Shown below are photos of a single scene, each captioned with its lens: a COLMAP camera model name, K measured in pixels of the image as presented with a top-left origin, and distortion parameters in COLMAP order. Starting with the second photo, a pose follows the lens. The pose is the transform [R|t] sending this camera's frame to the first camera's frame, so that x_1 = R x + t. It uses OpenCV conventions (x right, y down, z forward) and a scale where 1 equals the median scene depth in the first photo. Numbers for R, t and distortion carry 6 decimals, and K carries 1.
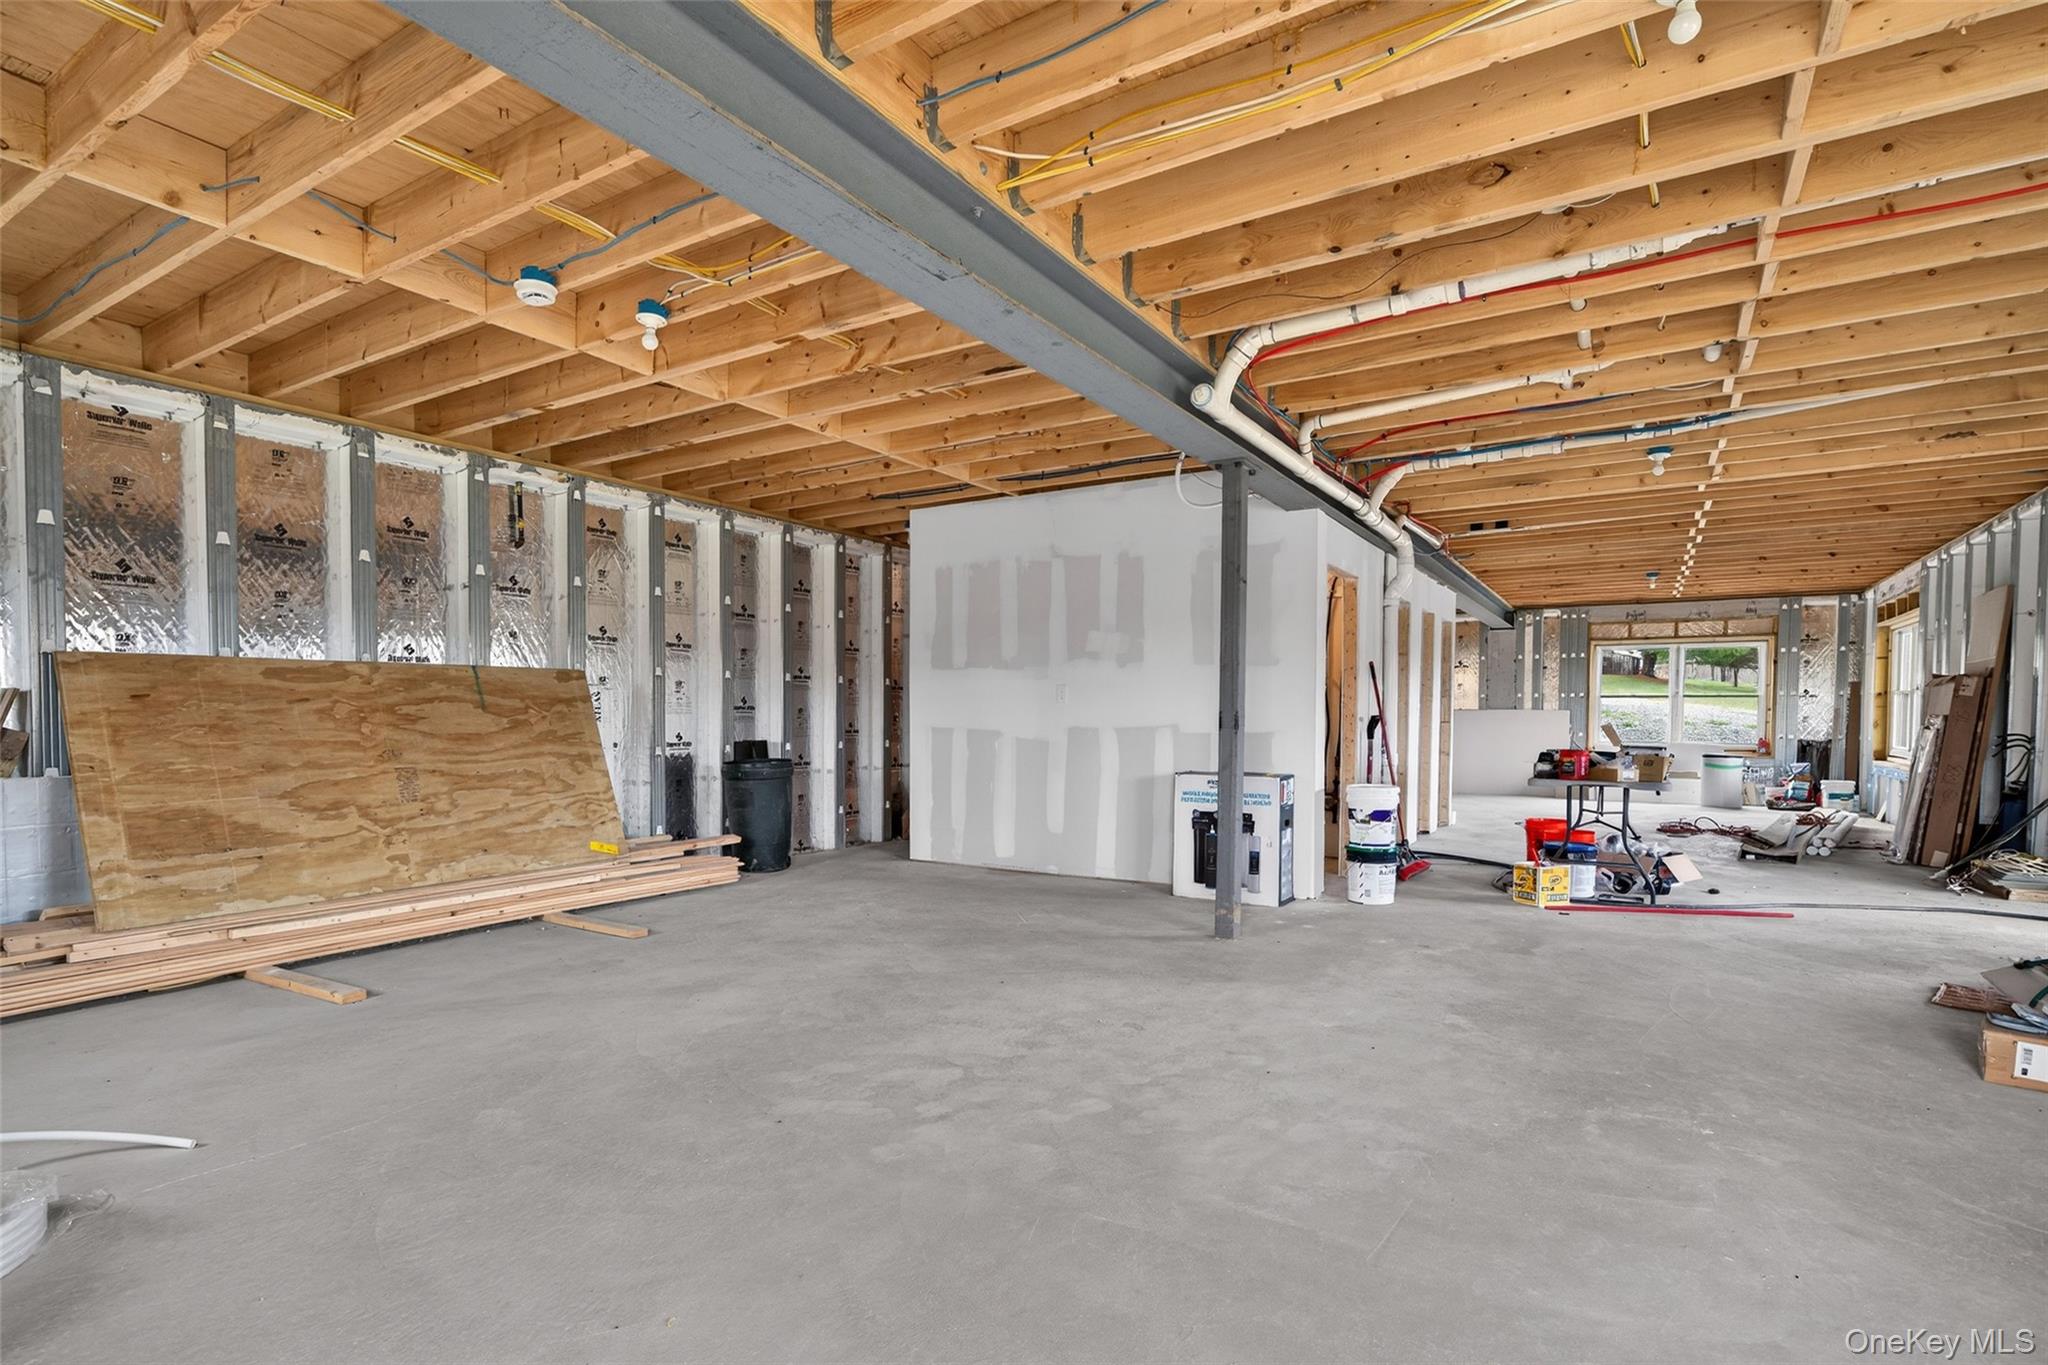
lens RADIAL K [[994.6, 0, 1025.4], [0, 994.6, 736.3], [0, 0, 1]] dist [-0.031485, 0.027963]
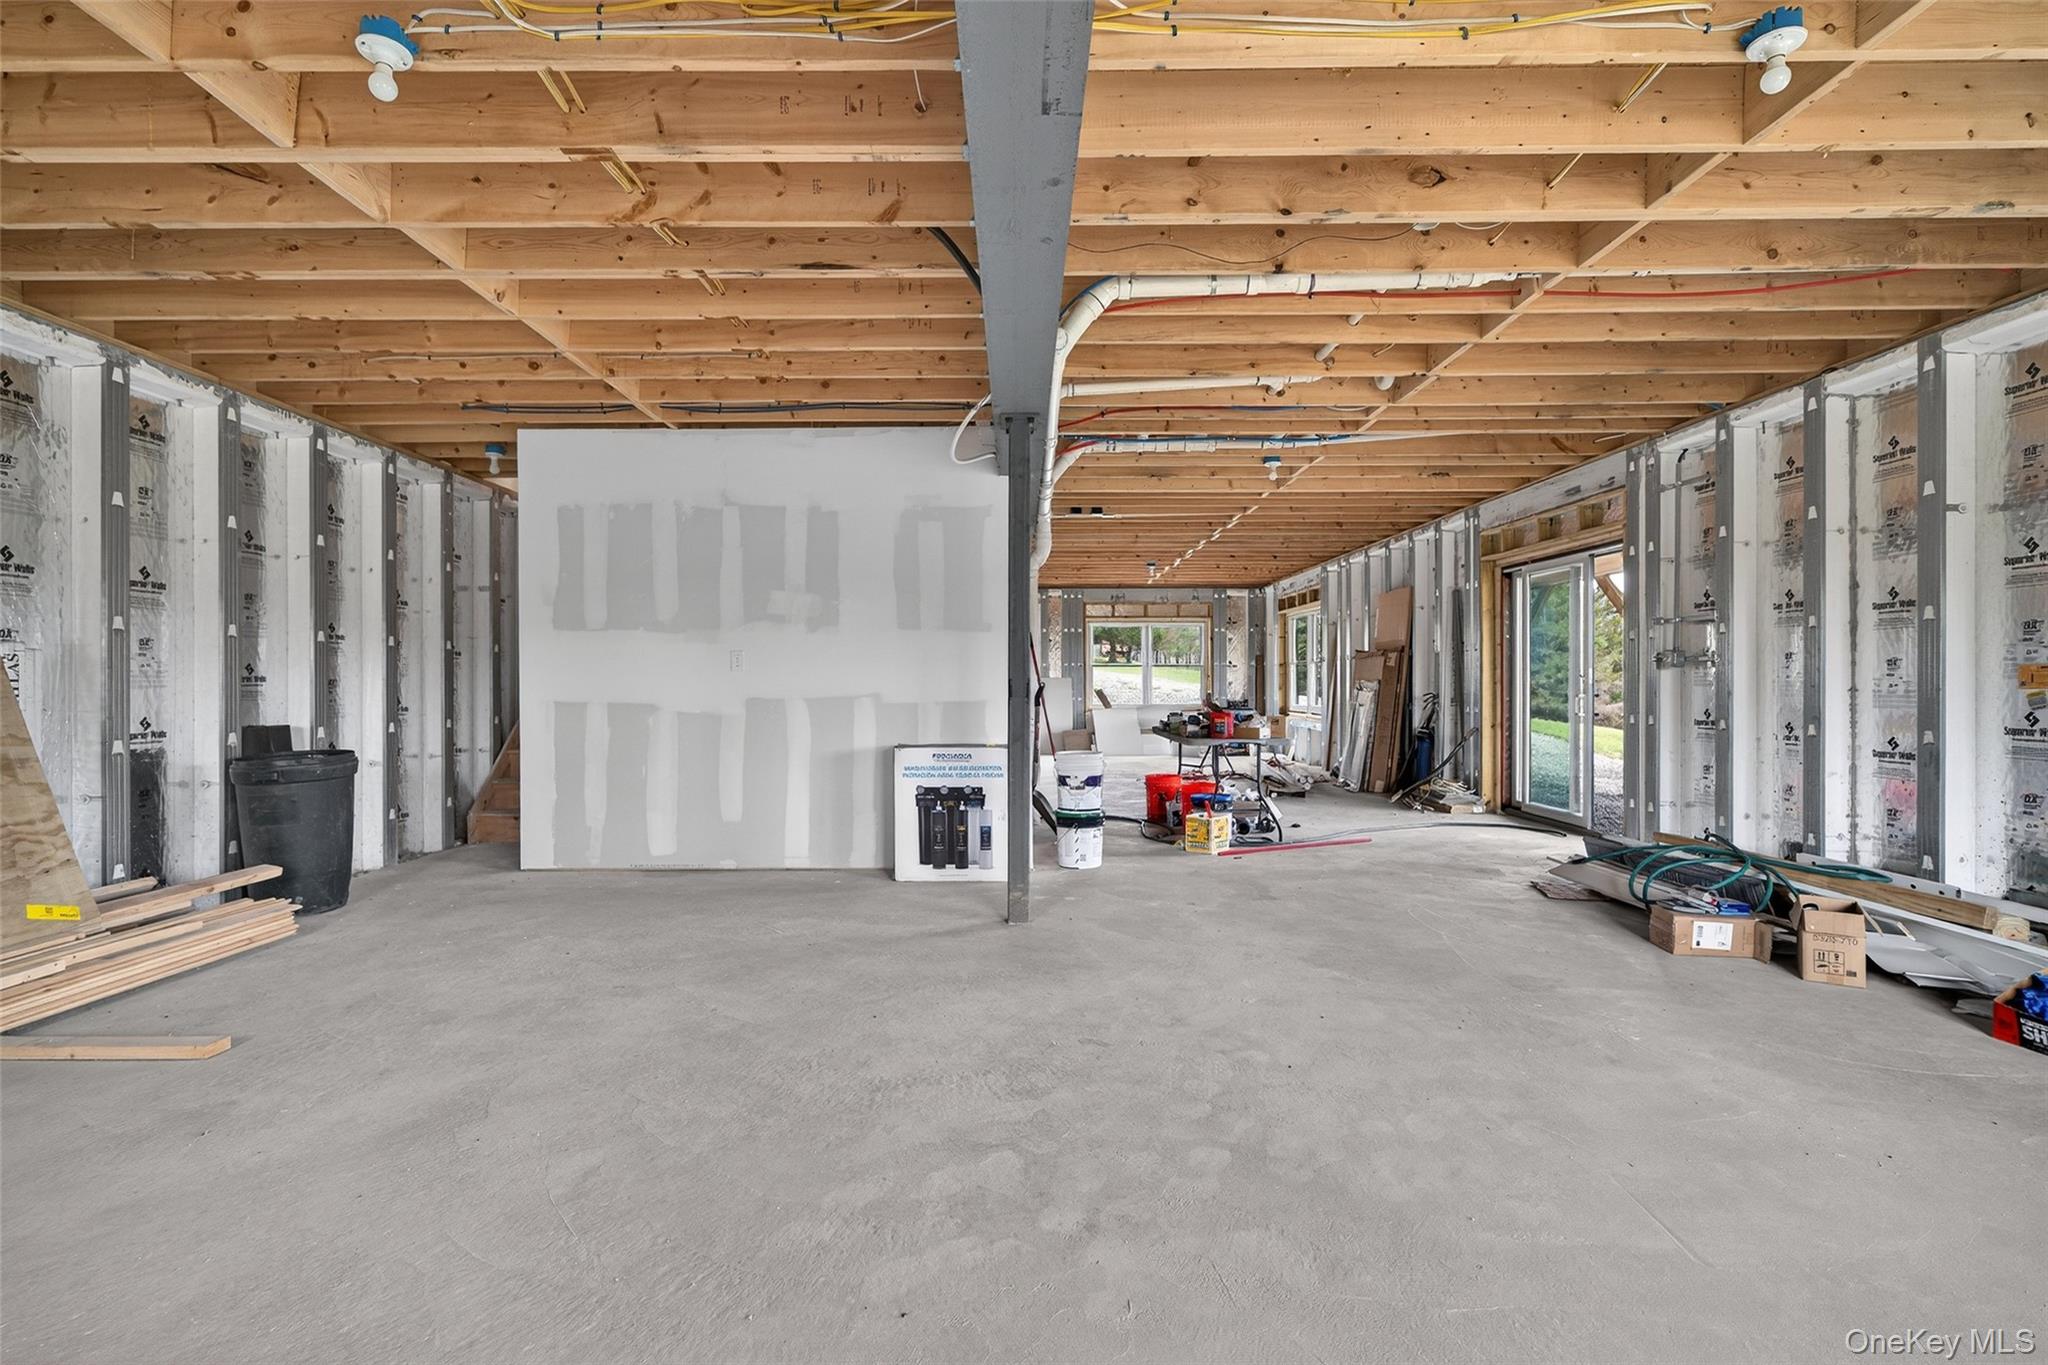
lens RADIAL K [[961.5, 0, 1024.0], [0, 961.5, 682.5], [0, 0, 1]] dist [-0.027669, 0.024355]
pose [[0.848809, -0.006785, 0.528656, -0.225625], [0.018730, 0.999676, -0.017243, -0.005934], [-0.528367, 0.024538, 0.848661, 0.183501]]
